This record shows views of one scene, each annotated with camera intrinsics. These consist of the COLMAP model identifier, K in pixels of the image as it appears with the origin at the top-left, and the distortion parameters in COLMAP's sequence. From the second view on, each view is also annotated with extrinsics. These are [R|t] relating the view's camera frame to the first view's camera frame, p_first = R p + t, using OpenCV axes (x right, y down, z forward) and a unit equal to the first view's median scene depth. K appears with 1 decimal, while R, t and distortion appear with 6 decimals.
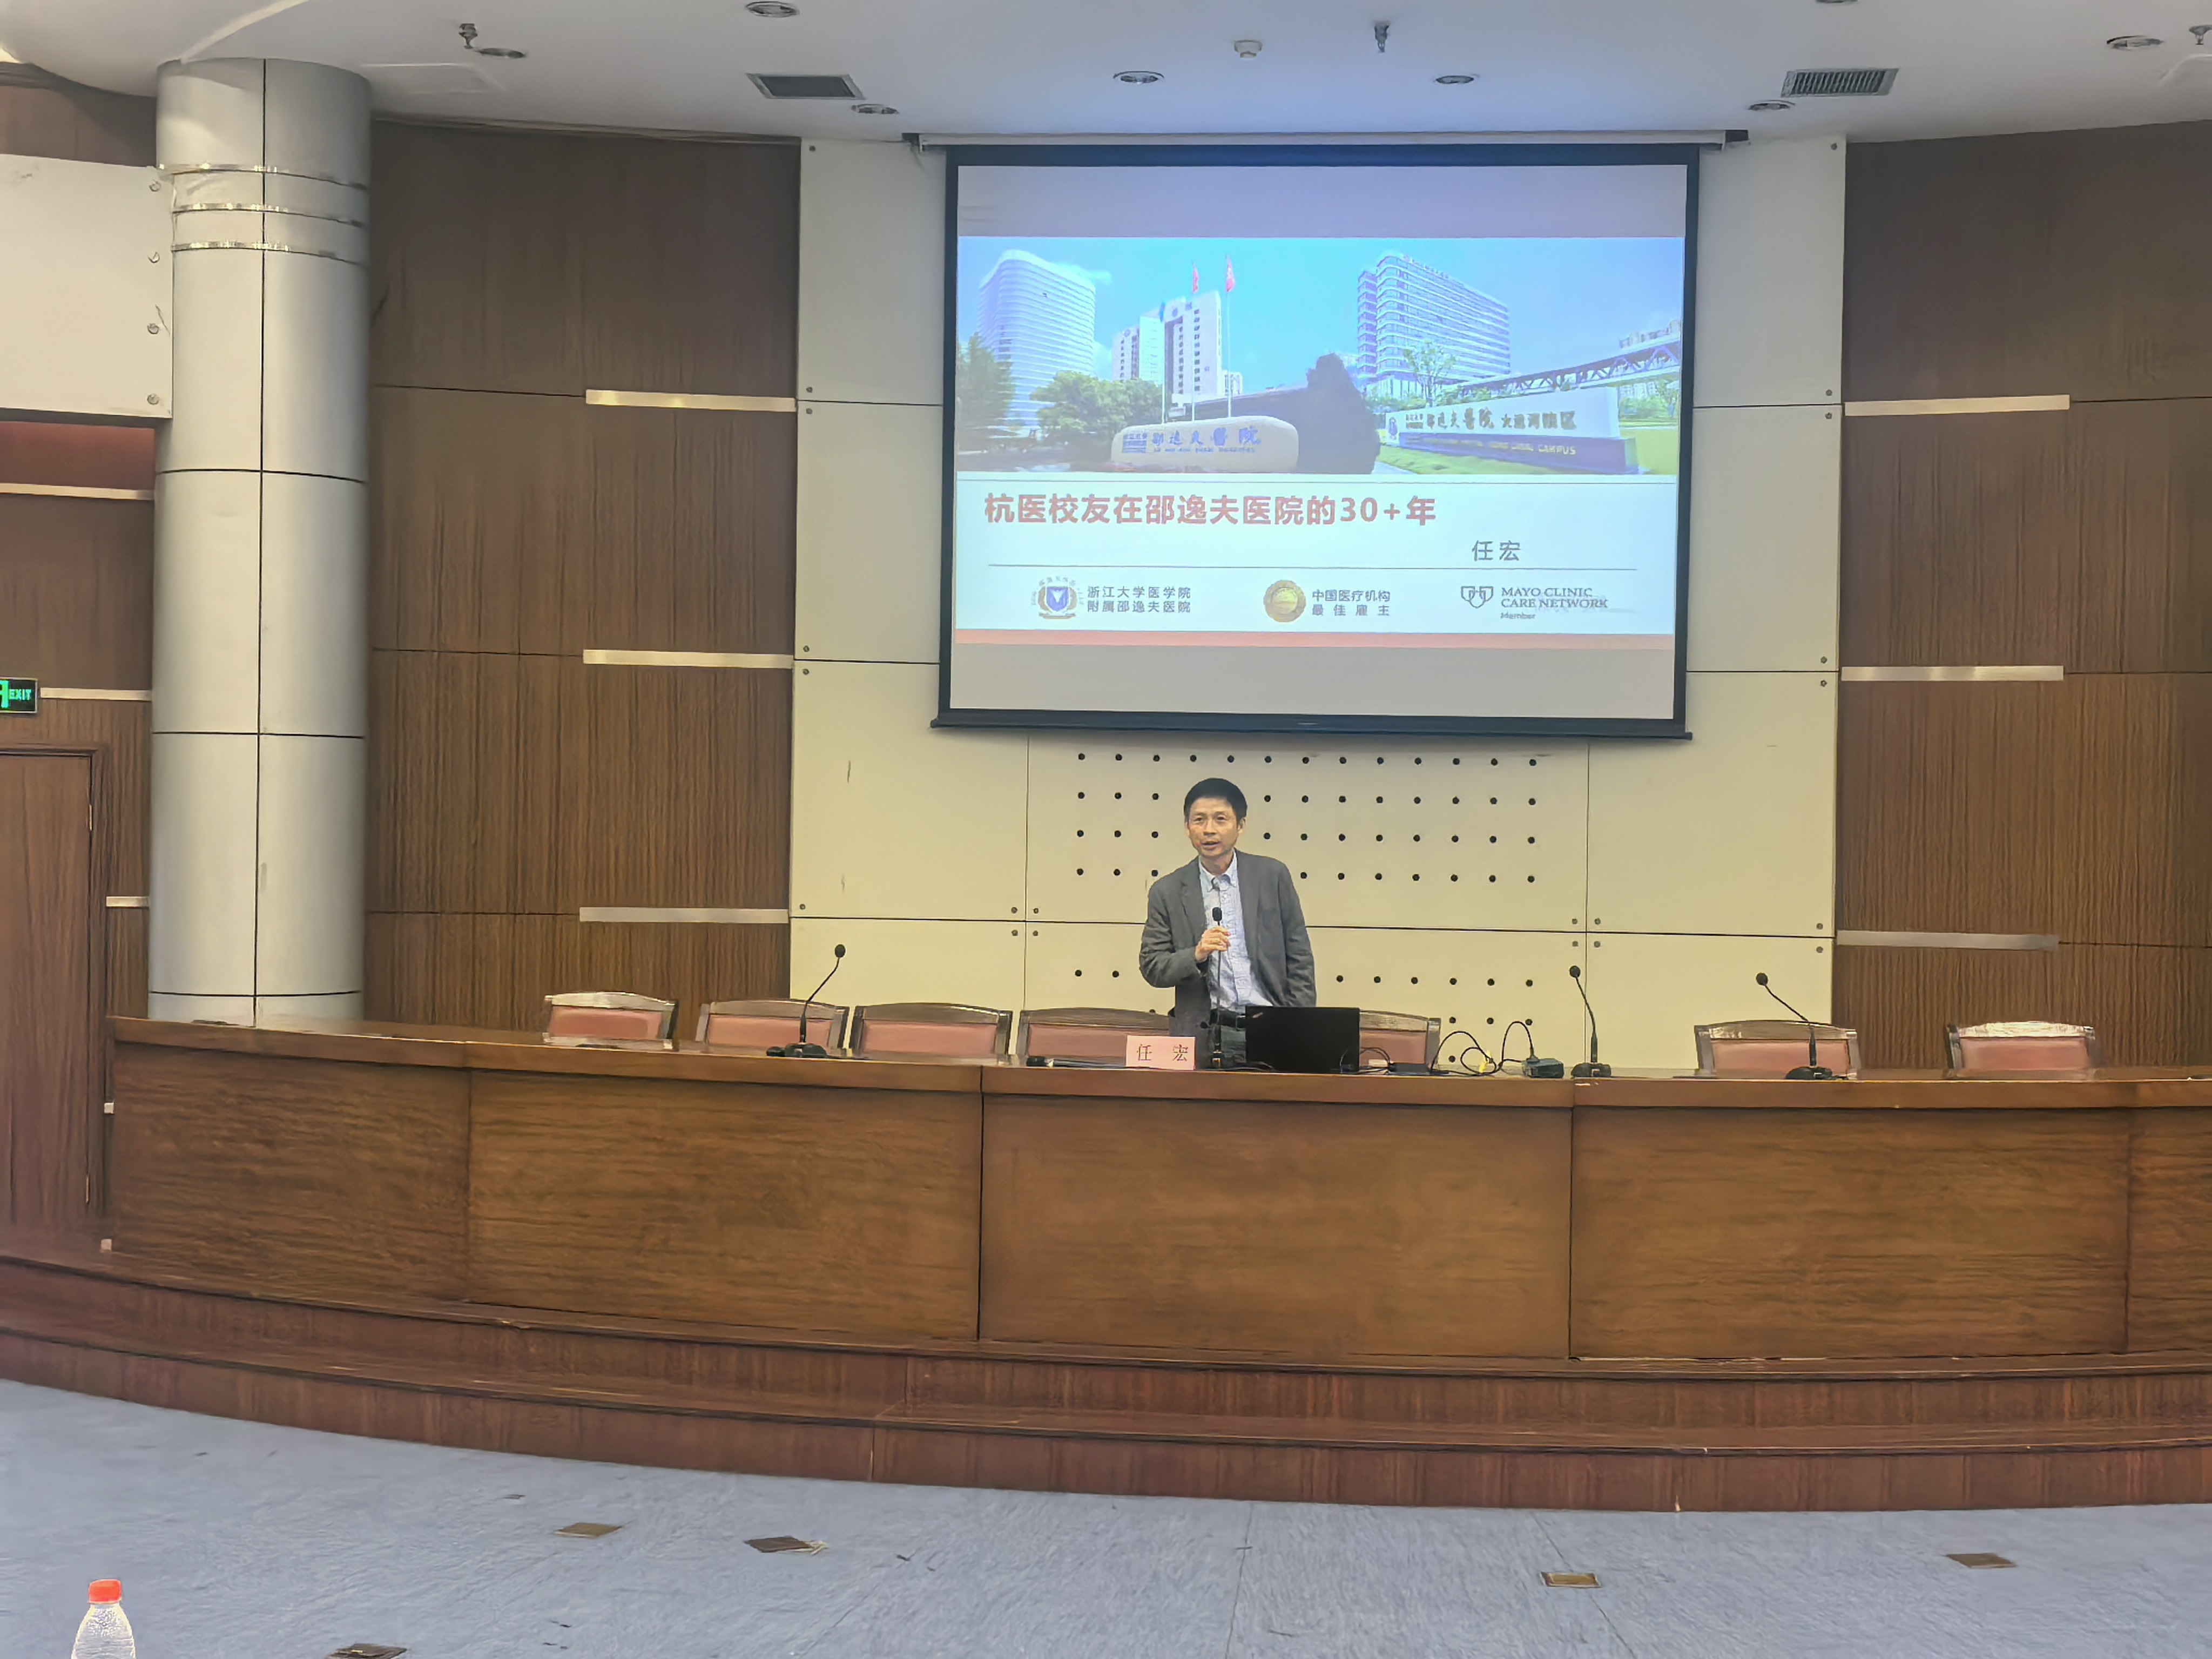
lens RADIAL K [[3120.6, 0, 1106.0], [0, 3120.6, 829.5], [0, 0, 1]] dist [0.253549, -0.808918]
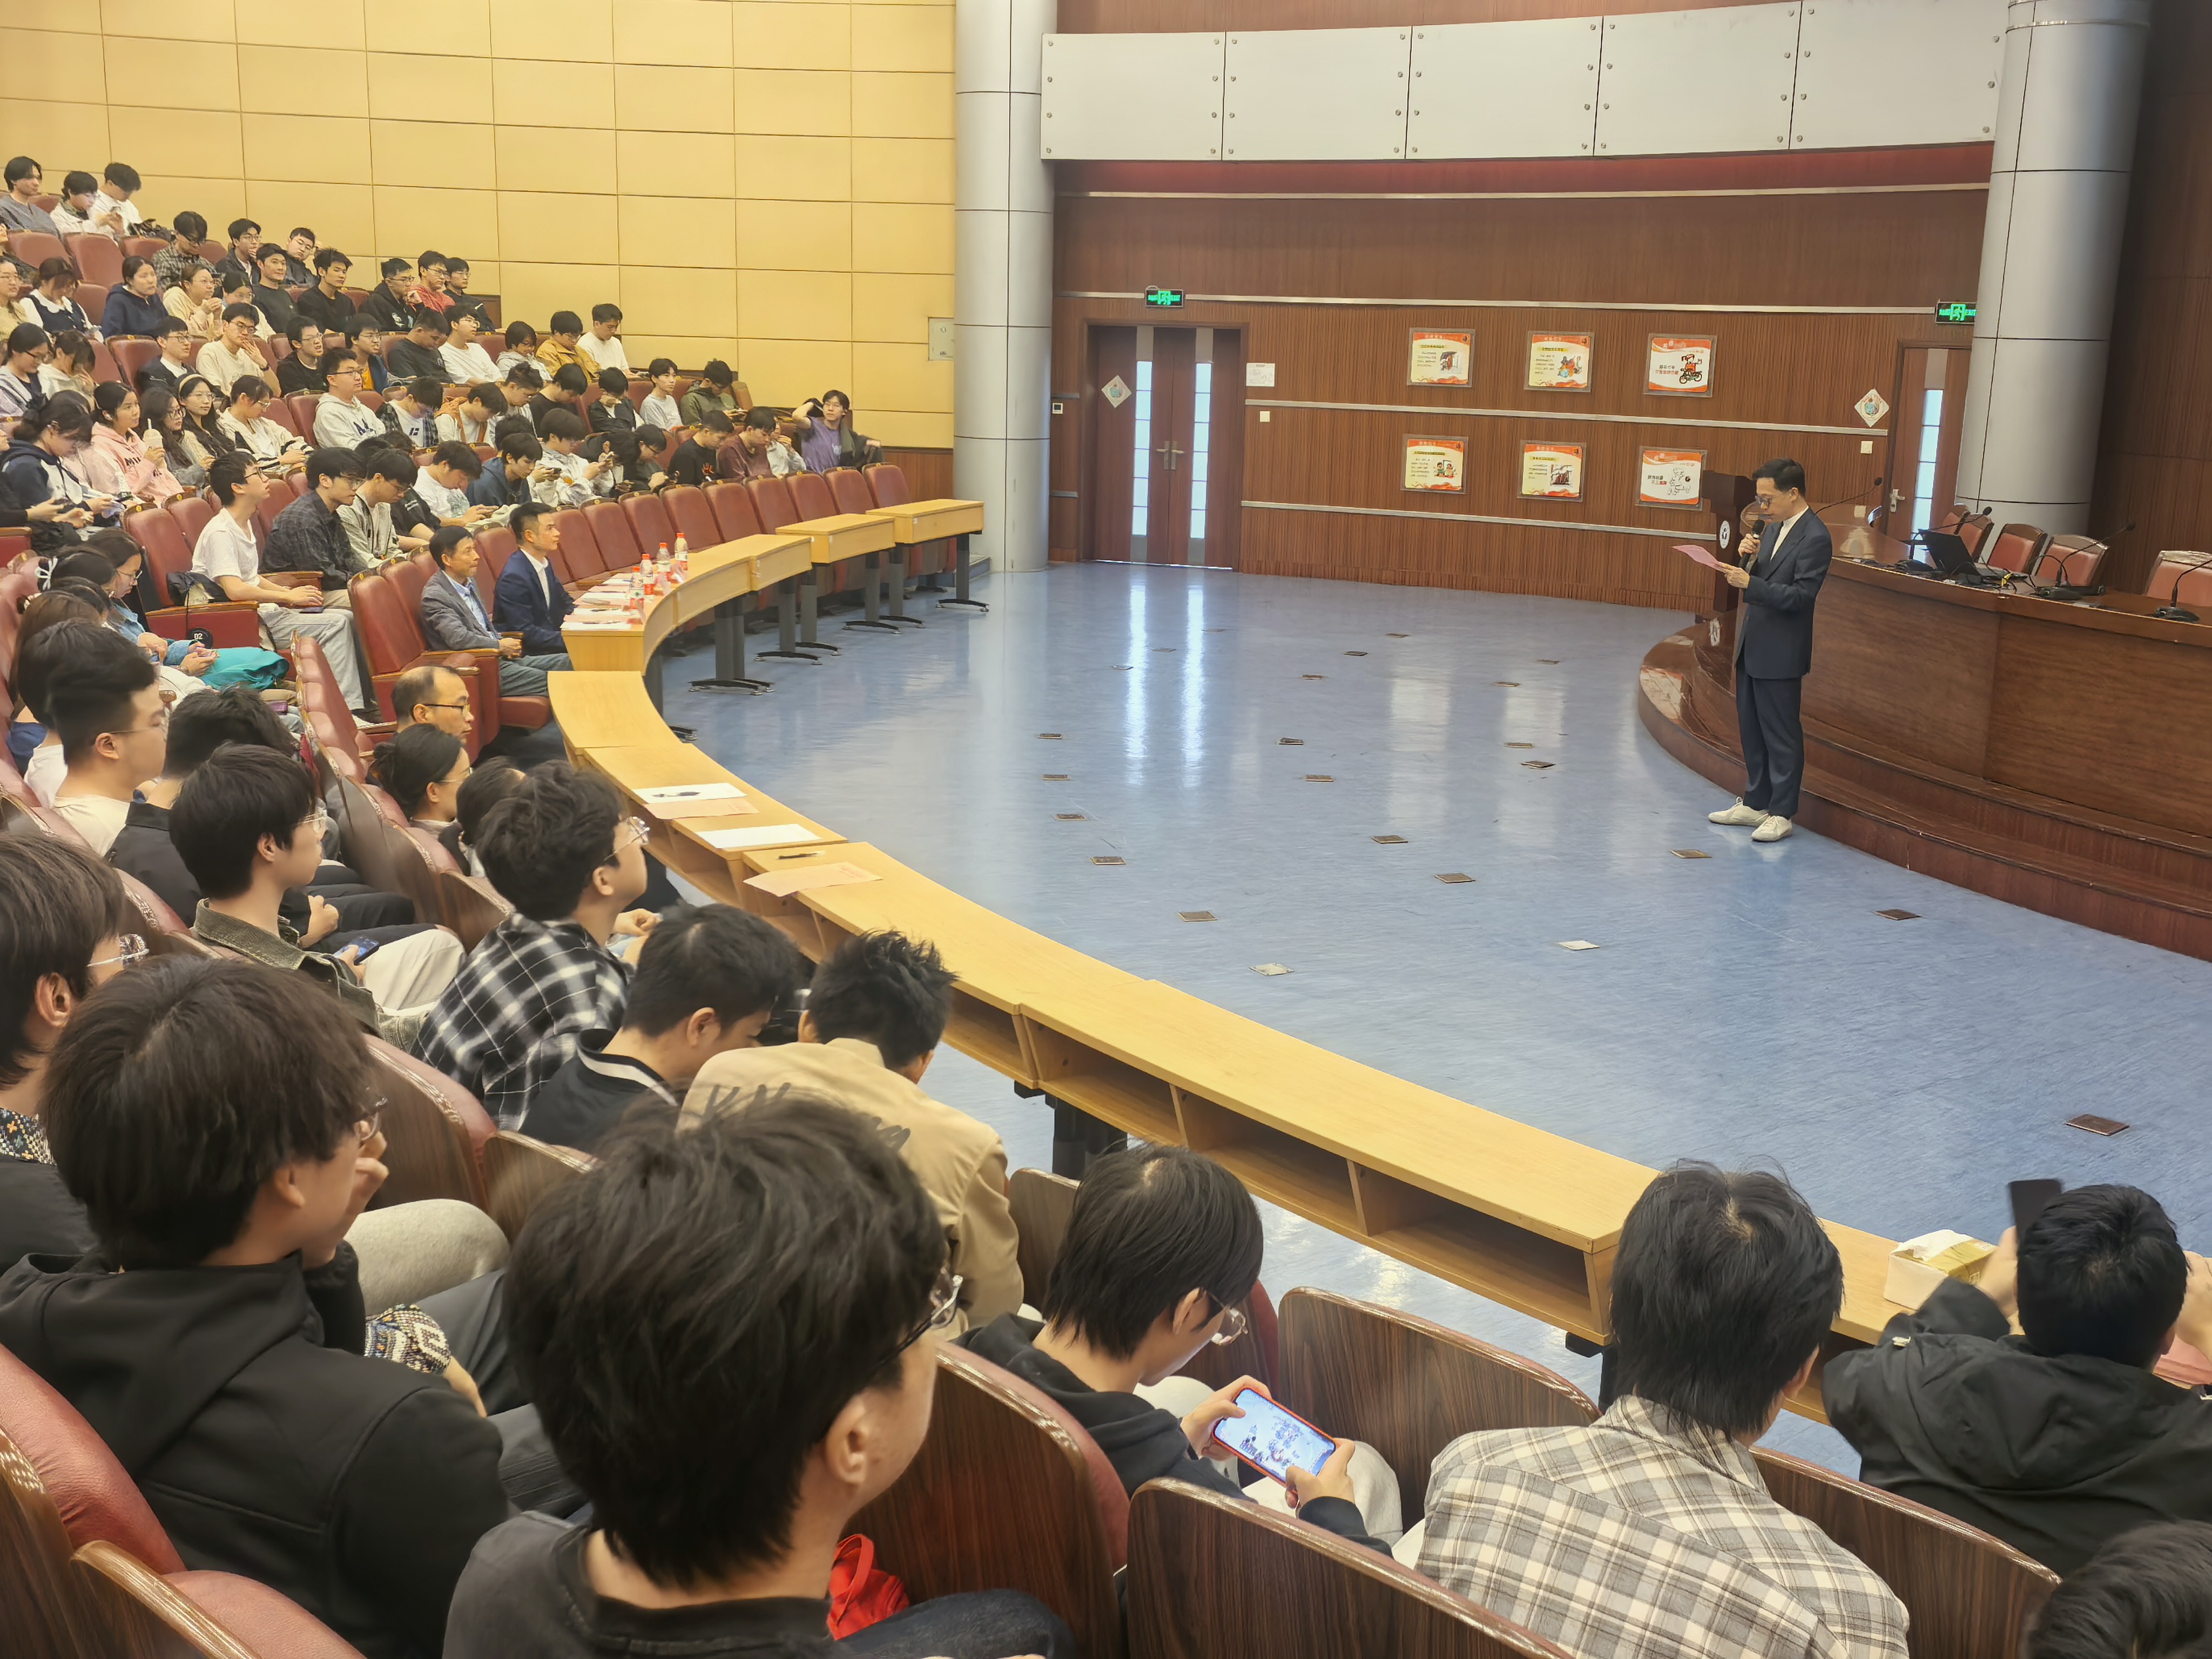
lens RADIAL K [[2309.7, 0, 1106.0], [0, 2309.7, 829.5], [0, 0, 1]] dist [0.084397, 0.003006]
pose [[0.283089, 0.211456, -0.935493, 0.750534], [-0.018868, 0.976432, 0.215000, -0.031910], [0.958908, -0.043213, 0.280407, 0.184773]]
